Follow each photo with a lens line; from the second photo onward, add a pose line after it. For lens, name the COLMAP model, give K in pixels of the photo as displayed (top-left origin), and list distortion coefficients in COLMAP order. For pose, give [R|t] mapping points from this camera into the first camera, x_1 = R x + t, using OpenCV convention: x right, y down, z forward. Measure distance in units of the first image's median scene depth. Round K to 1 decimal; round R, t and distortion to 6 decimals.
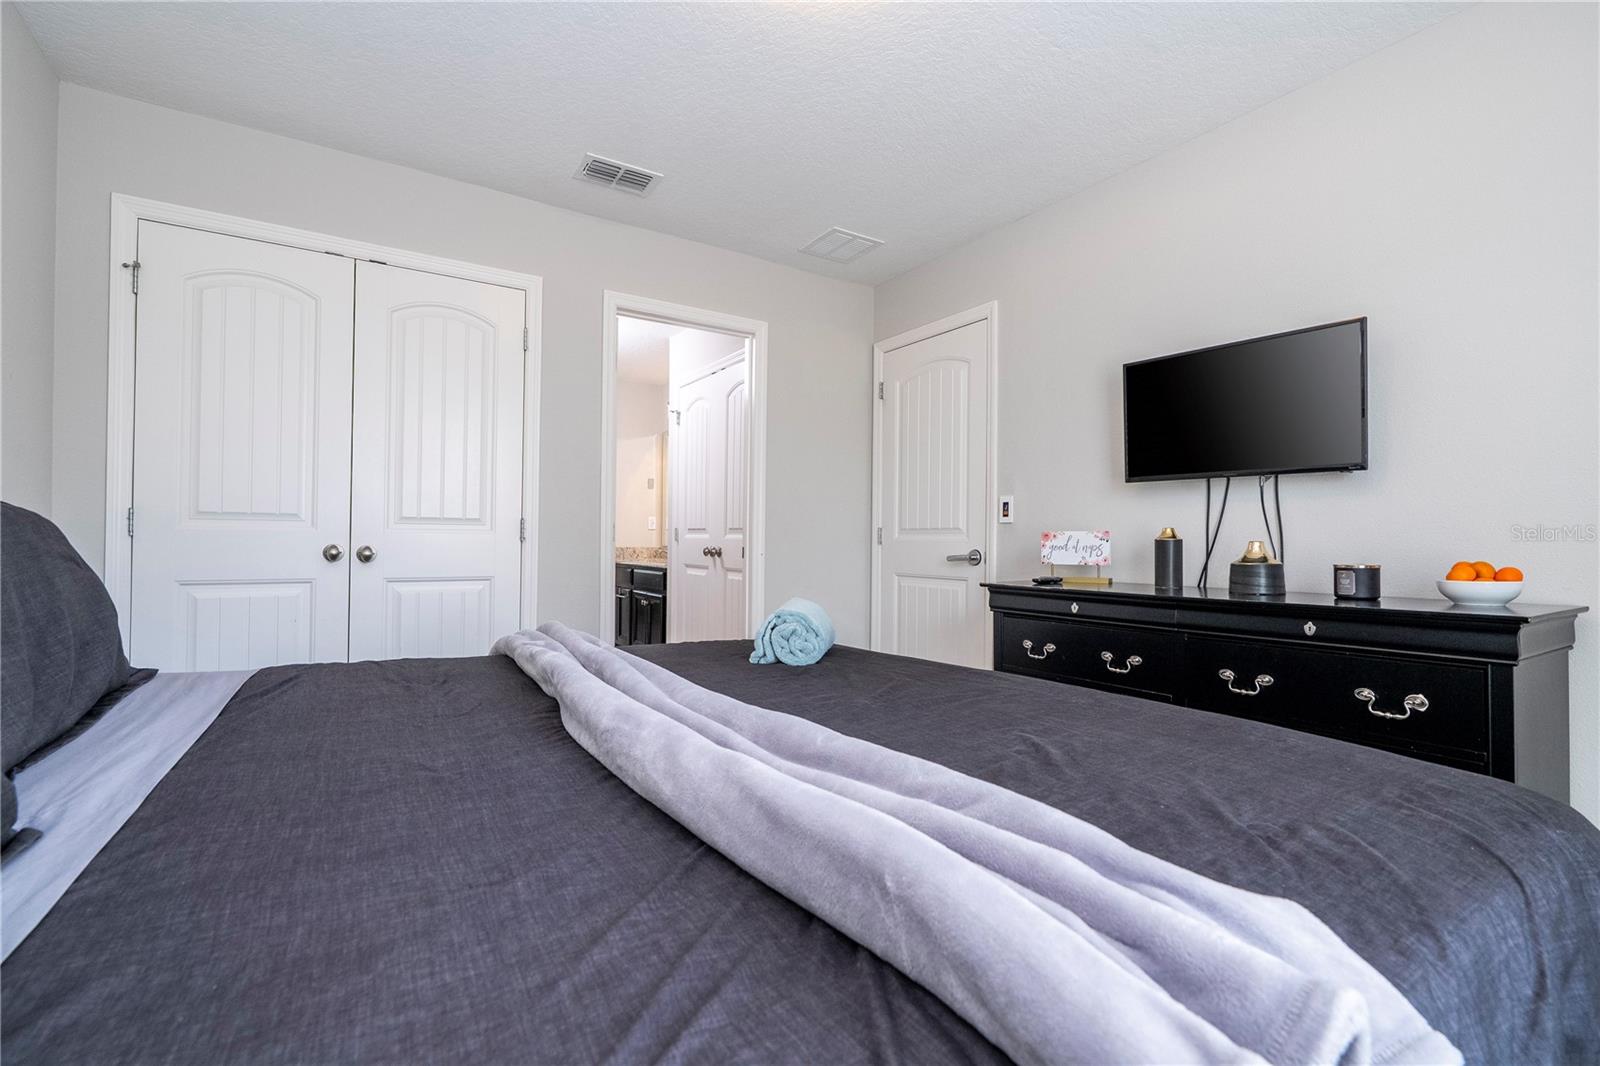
lens RADIAL K [[720.8, 0, 804.2], [0, 720.8, 532.8], [0, 0, 1]] dist [0.000599, 0.000056]
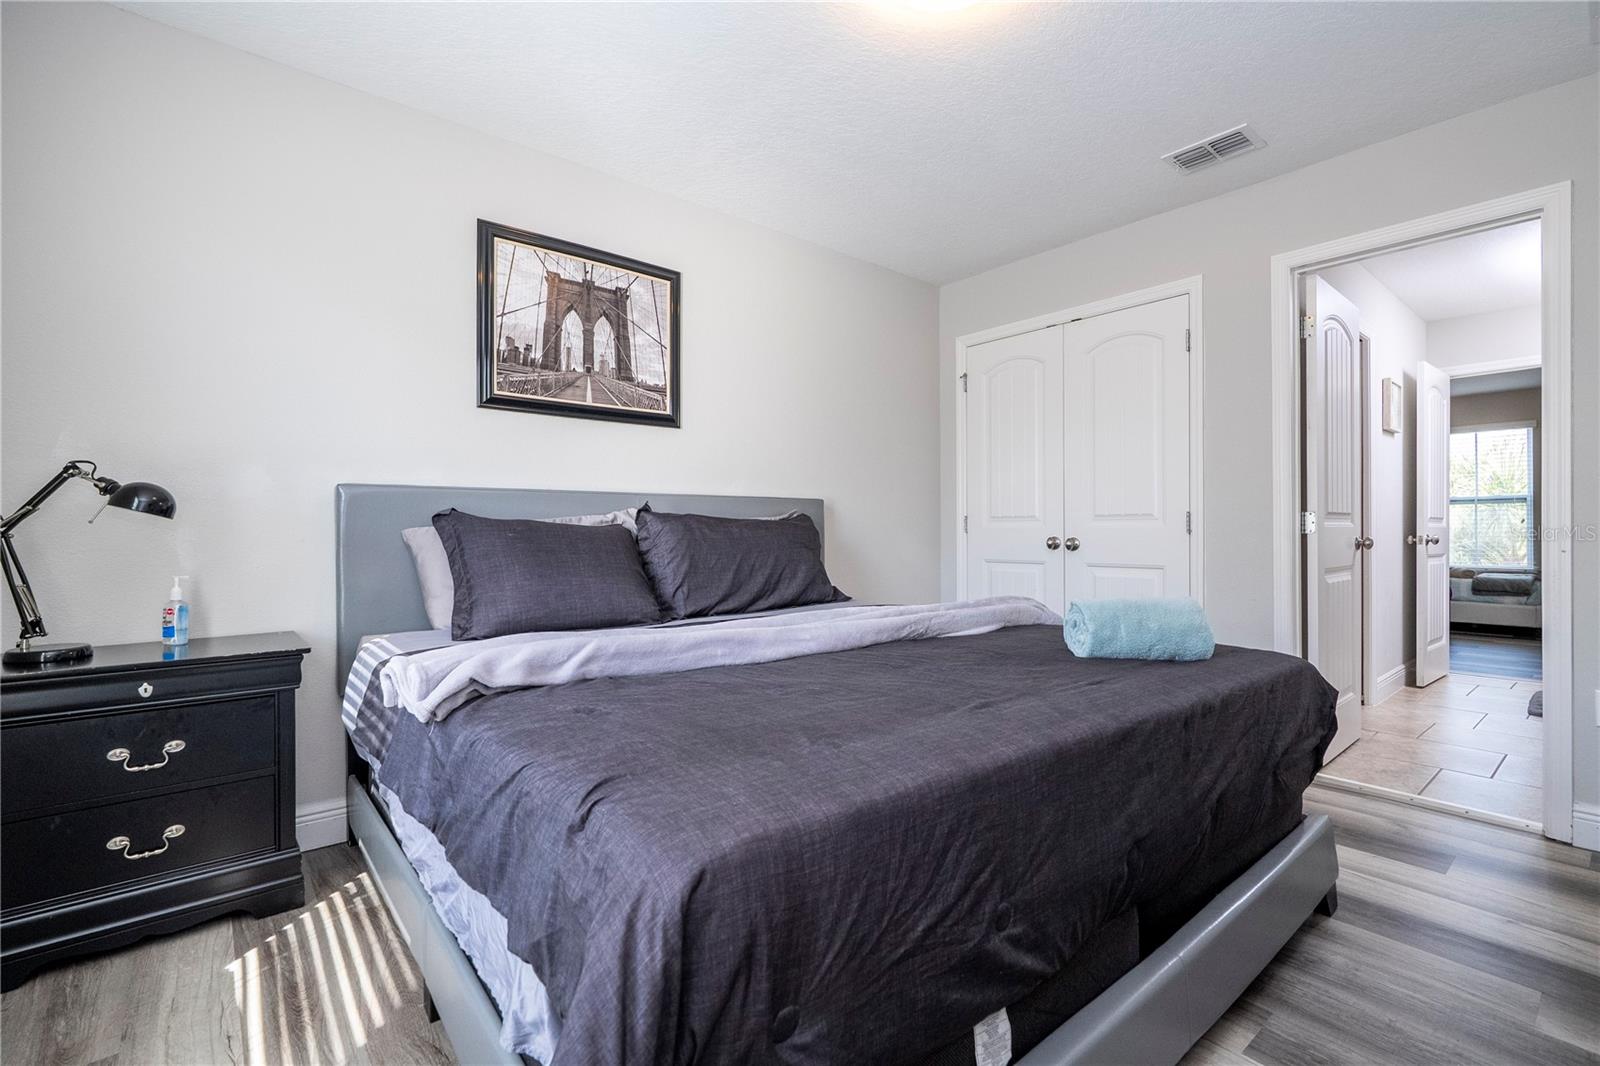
lens RADIAL K [[720.8, 0, 805.9], [0, 720.8, 535.0], [0, 0, 1]] dist [0.000599, 0.000056]
pose [[0.134657, -0.006944, -0.990868, 0.640997], [0.013742, 0.999892, -0.005140, 0.013225], [0.990797, -0.012924, 0.134738, 0.341678]]
